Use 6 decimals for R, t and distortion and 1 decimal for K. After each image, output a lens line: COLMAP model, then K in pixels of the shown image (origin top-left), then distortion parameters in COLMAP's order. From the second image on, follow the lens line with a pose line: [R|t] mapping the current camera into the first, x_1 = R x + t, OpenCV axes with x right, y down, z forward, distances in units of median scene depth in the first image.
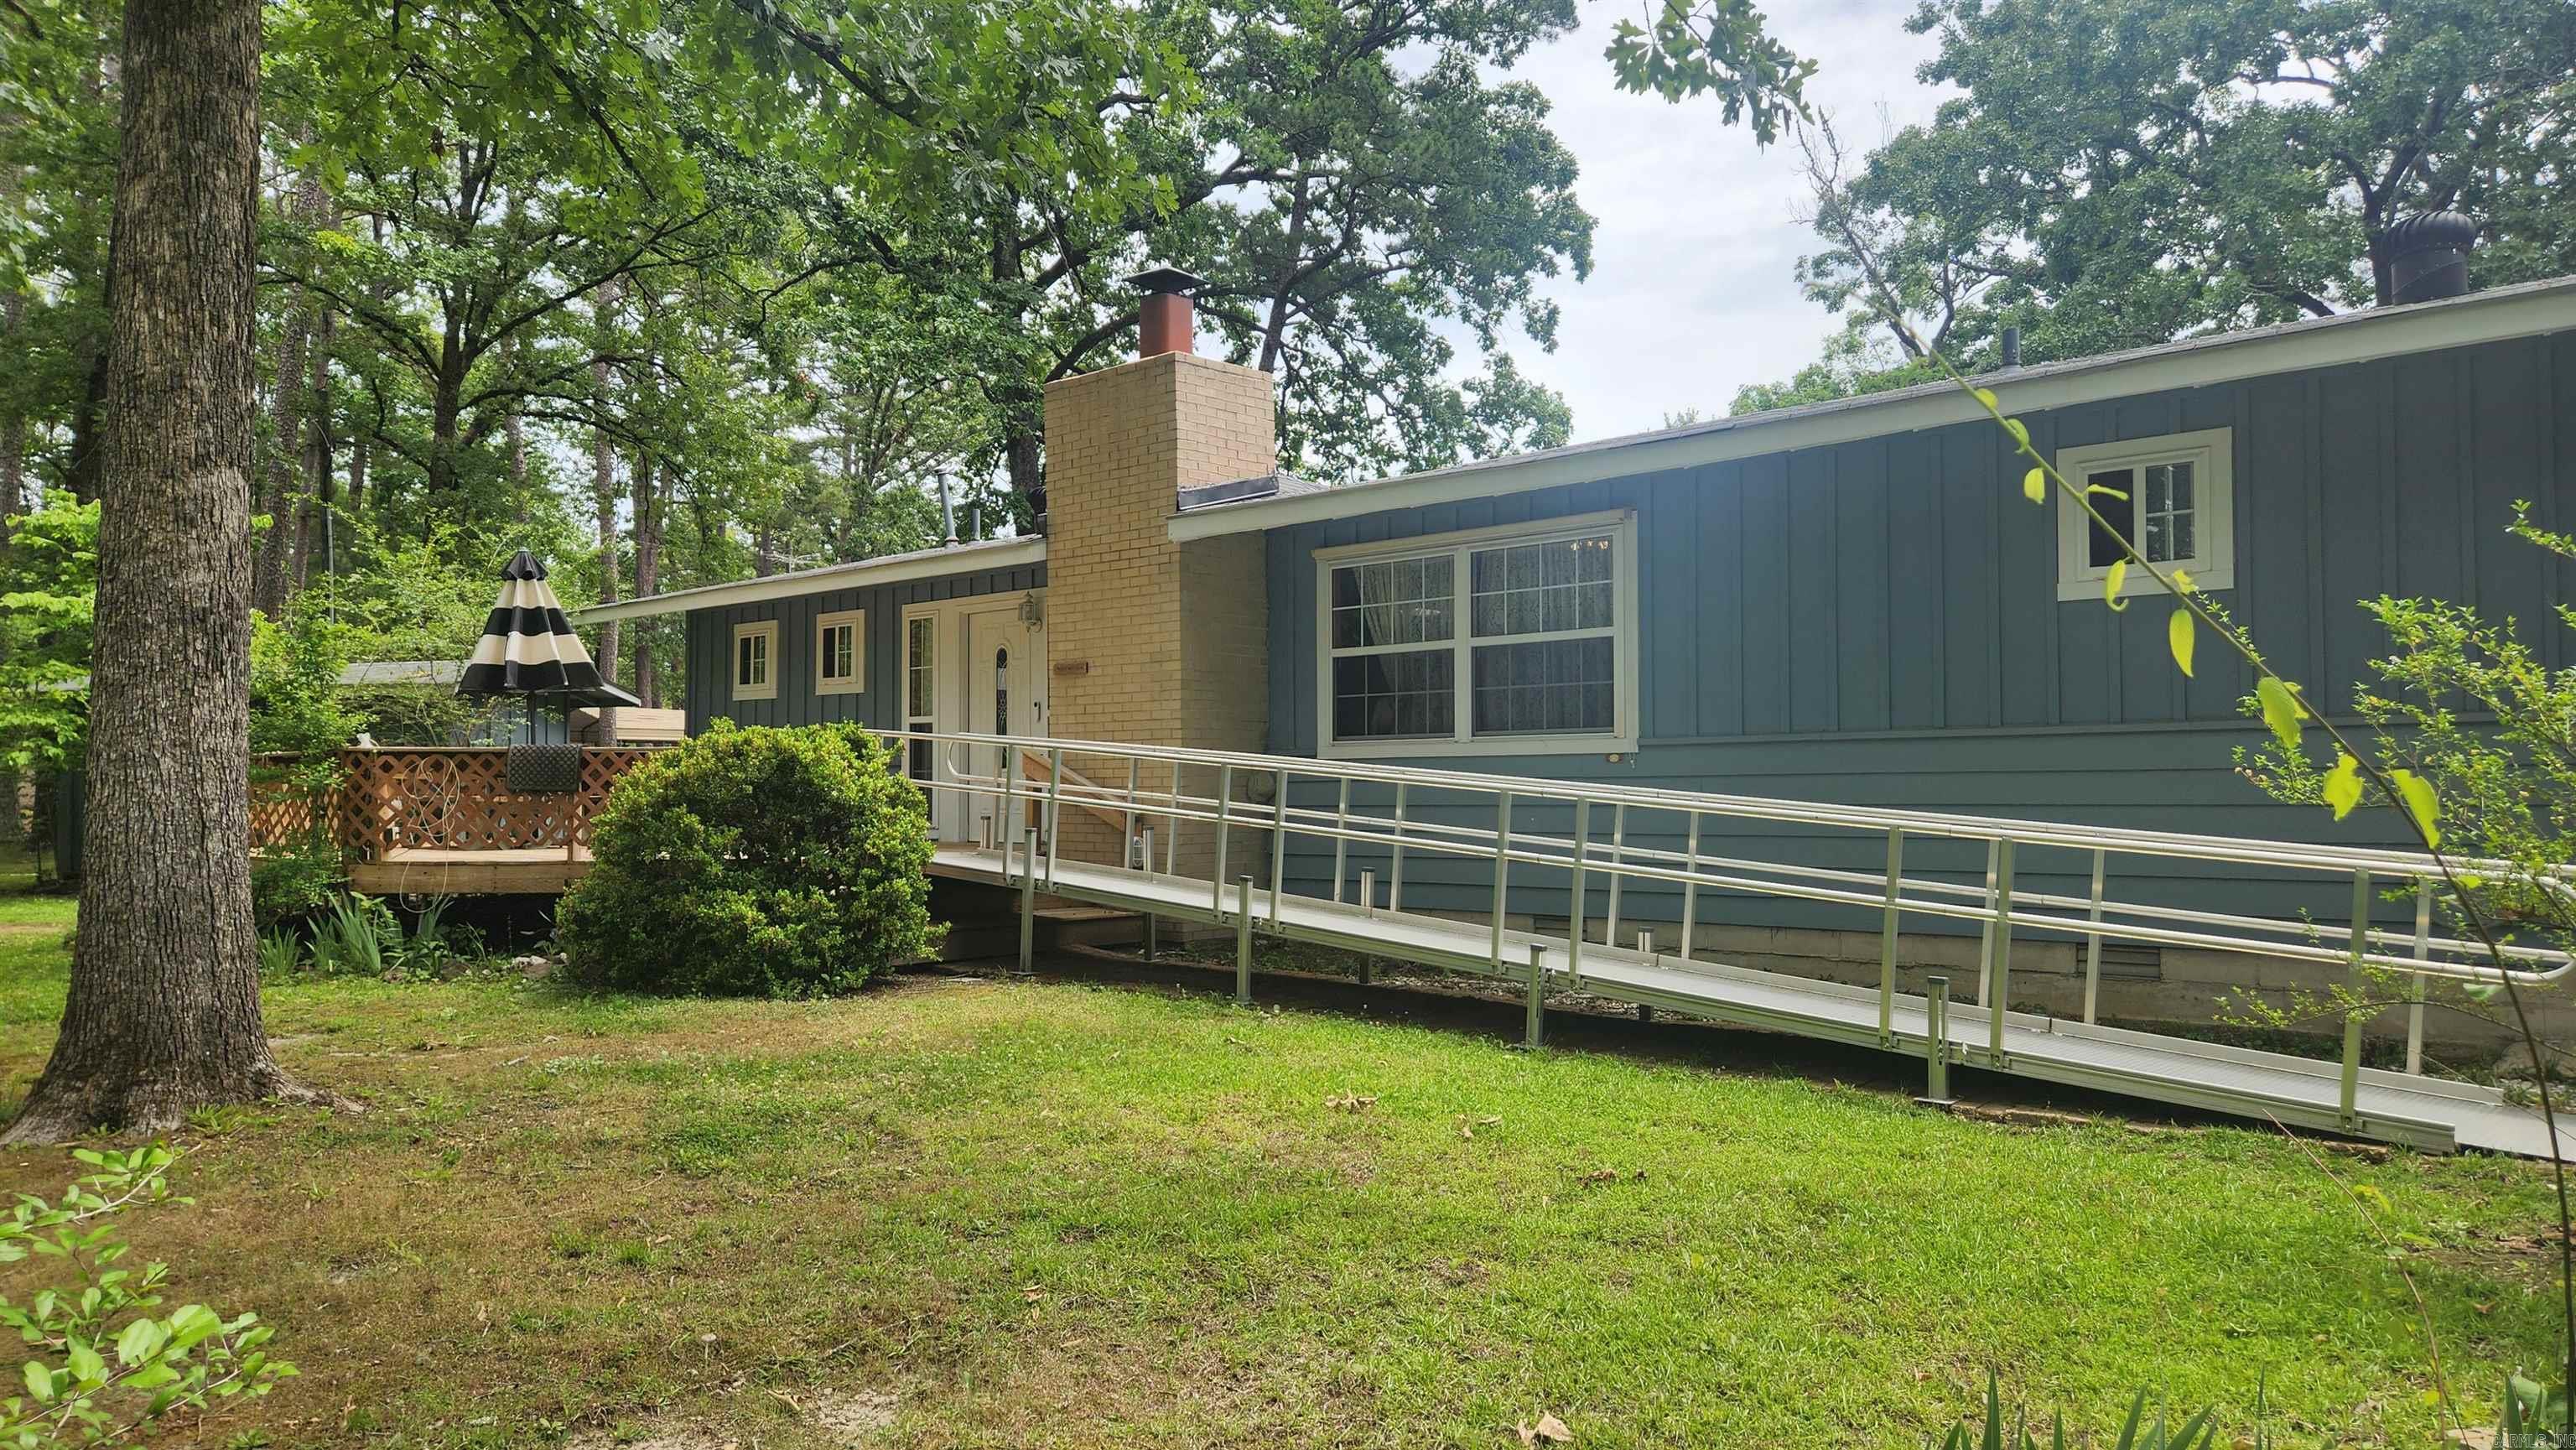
lens RADIAL K [[1717.7, 0, 1276.6], [0, 1717.7, 736.8], [0, 0, 1]] dist [0.079829, -0.063548]
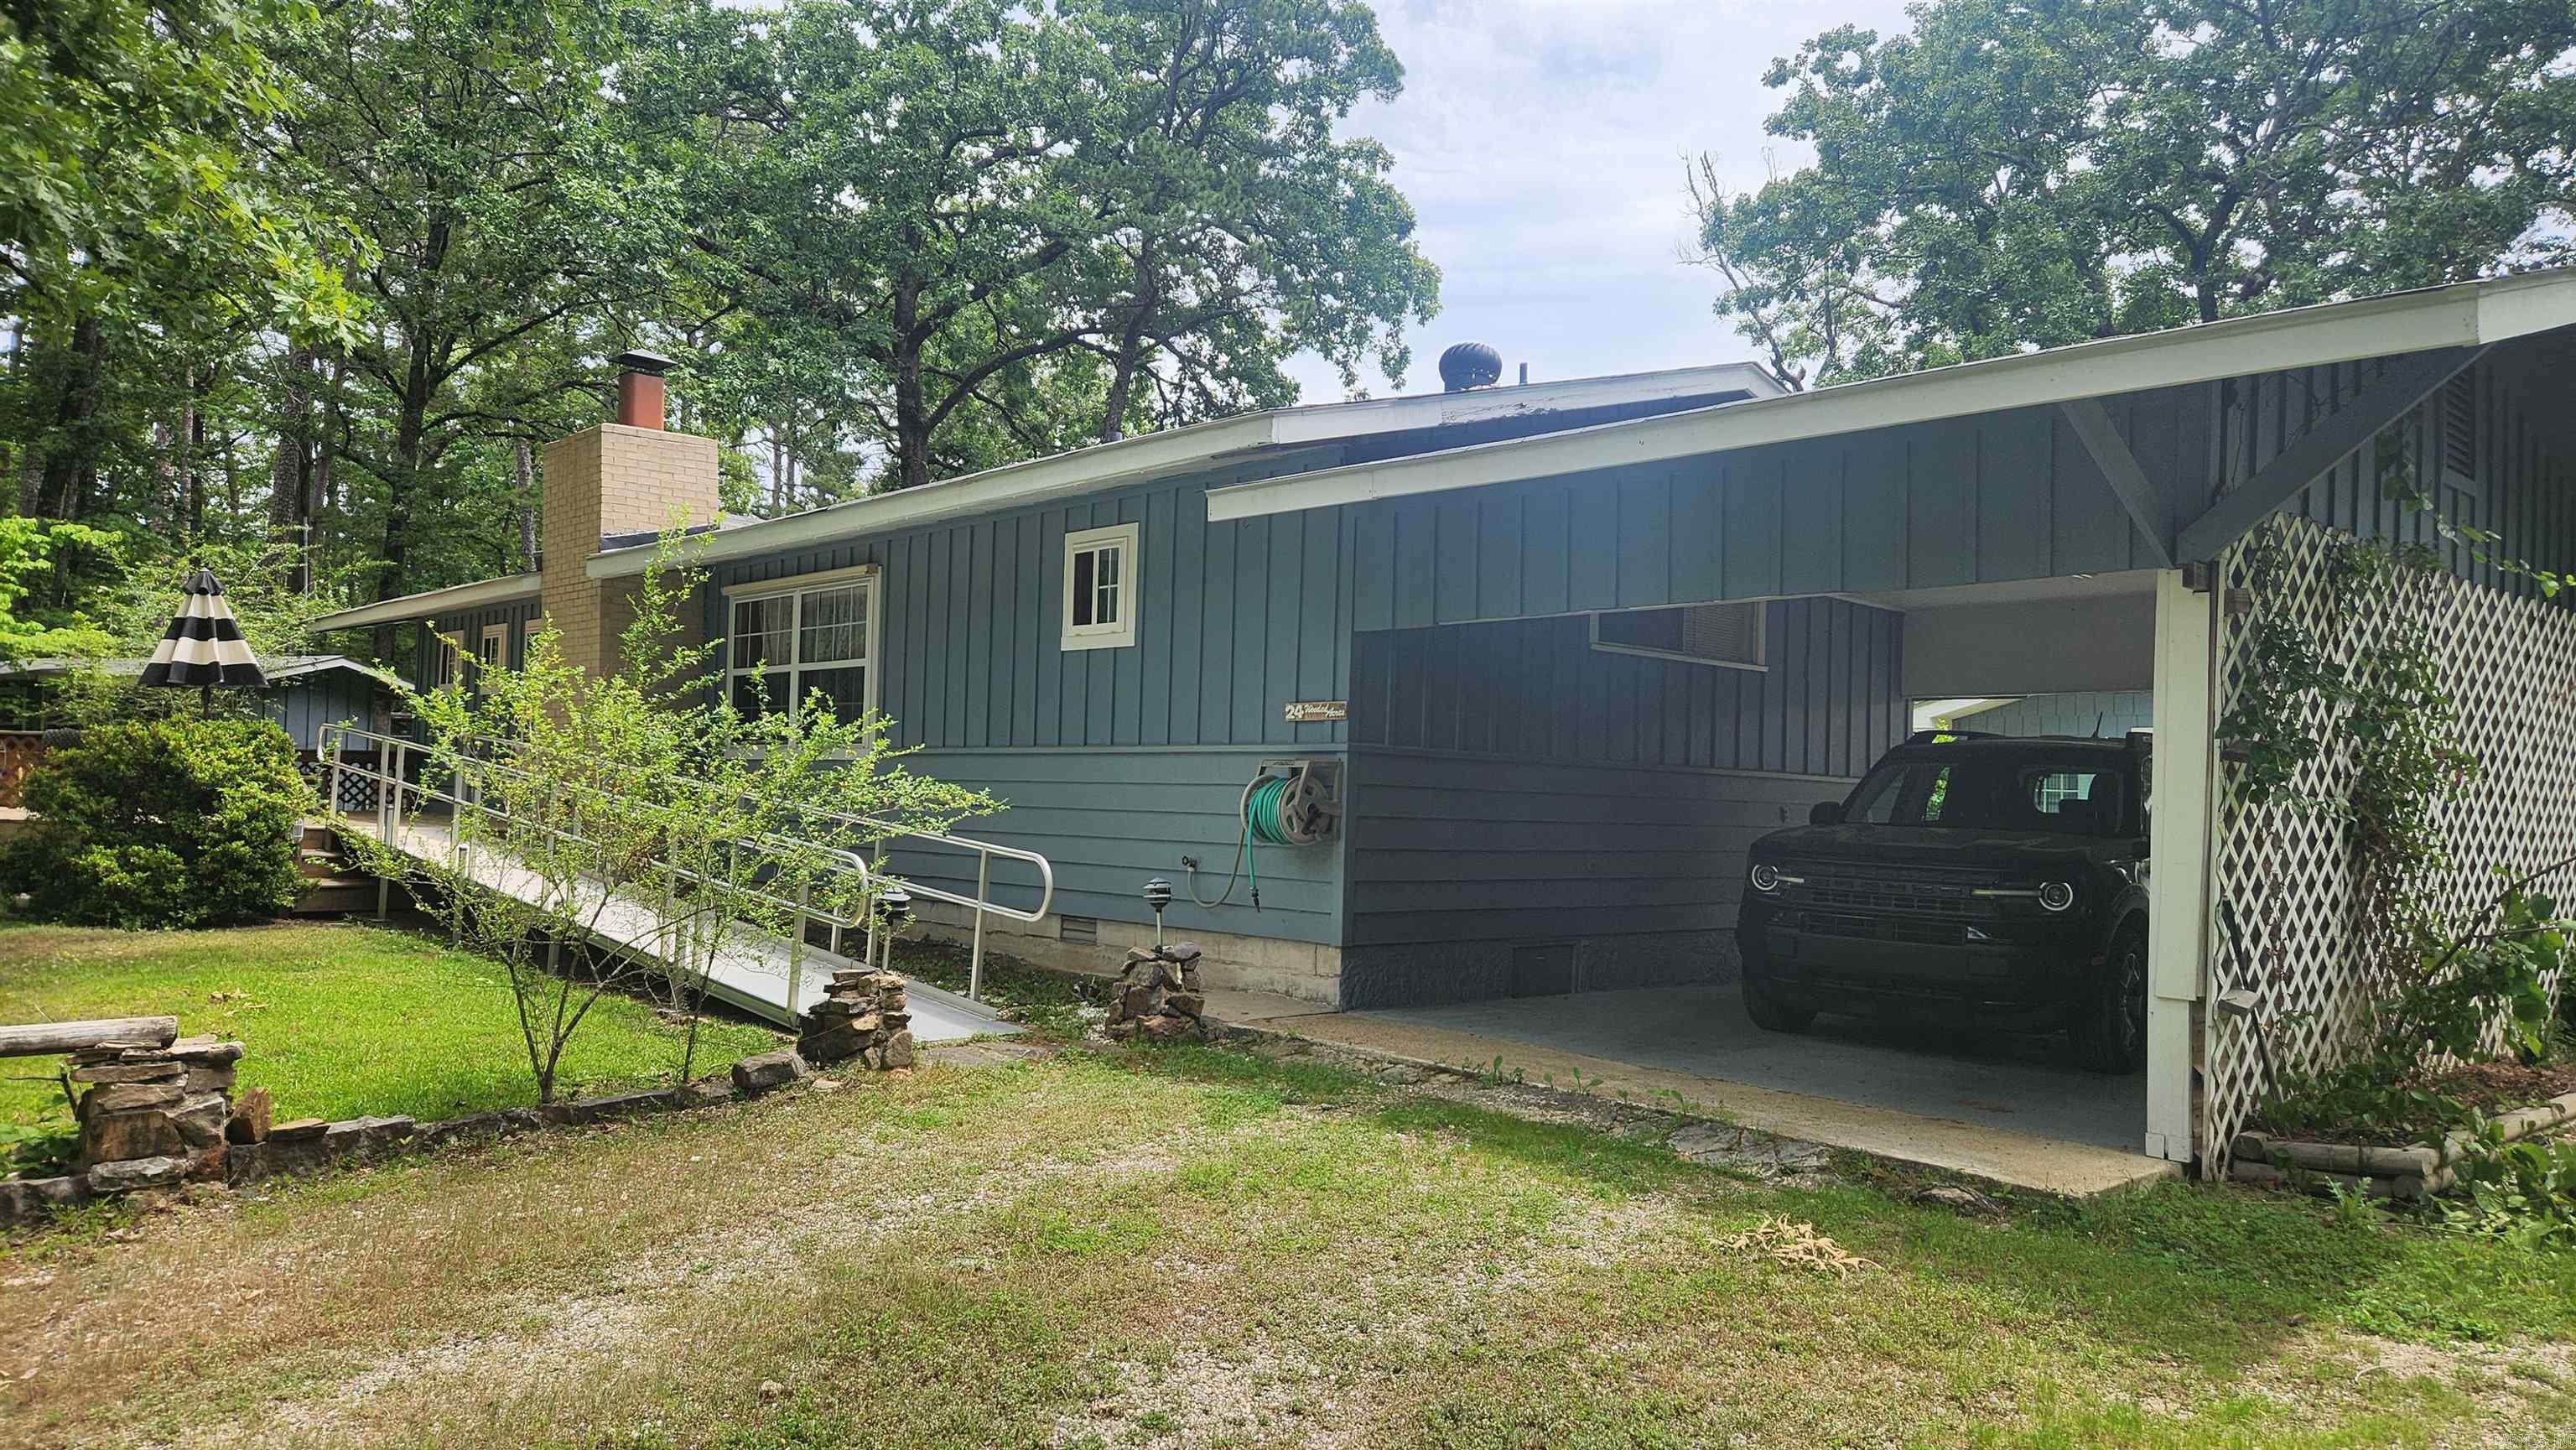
lens RADIAL K [[1717.7, 0, 1301.2], [0, 1717.7, 733.8], [0, 0, 1]] dist [0.079829, -0.063548]
pose [[0.995265, 0.027238, -0.093309, 0.456070], [-0.027523, 0.999620, -0.001768, -0.011683], [0.093225, 0.004328, 0.995636, -0.155170]]
